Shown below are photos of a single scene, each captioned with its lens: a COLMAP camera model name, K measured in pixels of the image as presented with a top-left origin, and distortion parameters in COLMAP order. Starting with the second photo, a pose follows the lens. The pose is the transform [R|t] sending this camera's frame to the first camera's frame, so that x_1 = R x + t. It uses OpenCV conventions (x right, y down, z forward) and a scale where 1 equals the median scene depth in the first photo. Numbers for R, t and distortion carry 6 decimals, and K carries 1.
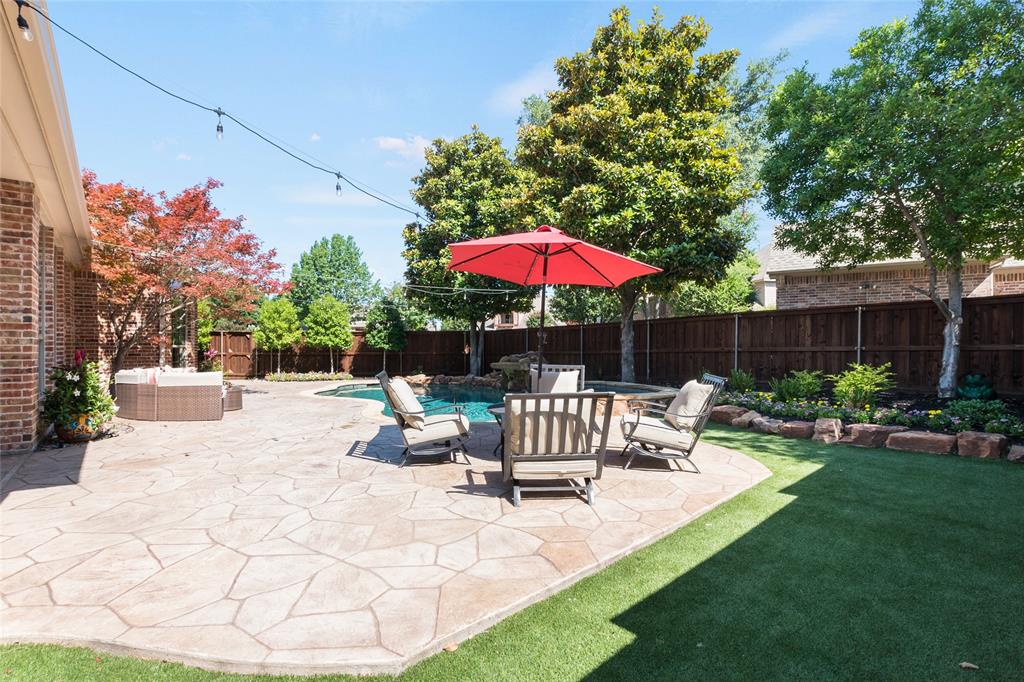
lens RADIAL K [[468.7, 0, 515.4], [0, 468.7, 346.2], [0, 0, 1]] dist [-0.024953, -0.000010]
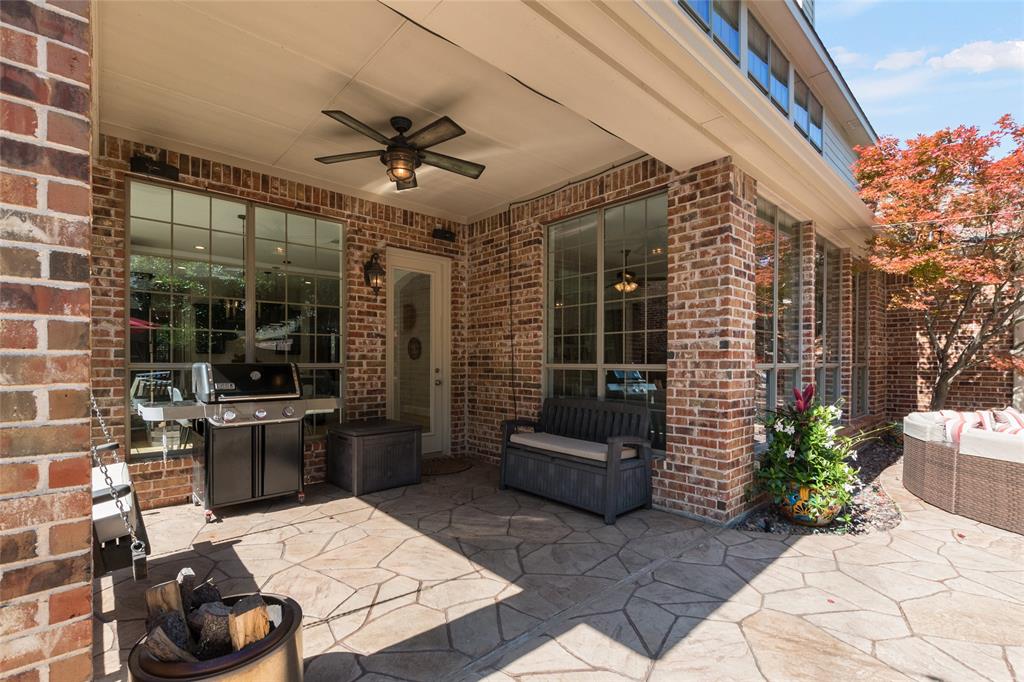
lens RADIAL K [[461.1, 0, 513.0], [0, 461.1, 365.9], [0, 0, 1]] dist [-0.001506, -0.000063]
pose [[0.025540, 0.009126, -0.999632, -0.307998], [0.001379, 0.999957, 0.009164, -0.029478], [0.999673, -0.001612, 0.025527, 0.584703]]
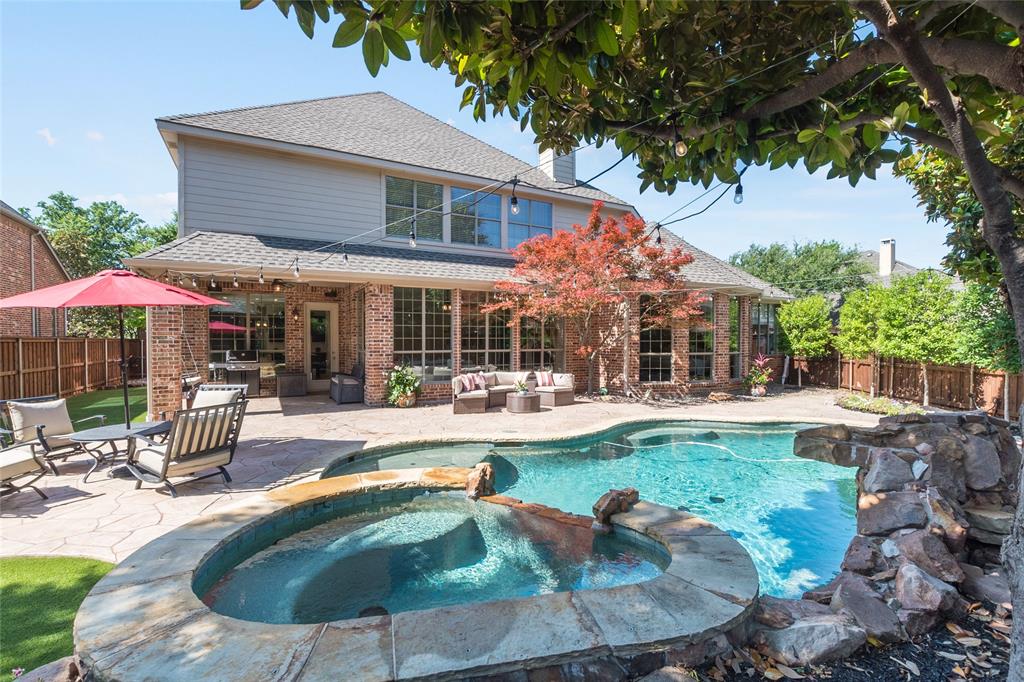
lens RADIAL K [[460.6, 0, 514.3], [0, 460.6, 350.7], [0, 0, 1]] dist [-0.019015, 0.000203]
pose [[-0.210182, 0.020895, -0.977439, 0.842571], [0.000827, 0.999775, 0.021195, -0.071558], [0.977662, 0.003646, -0.210152, 1.949406]]
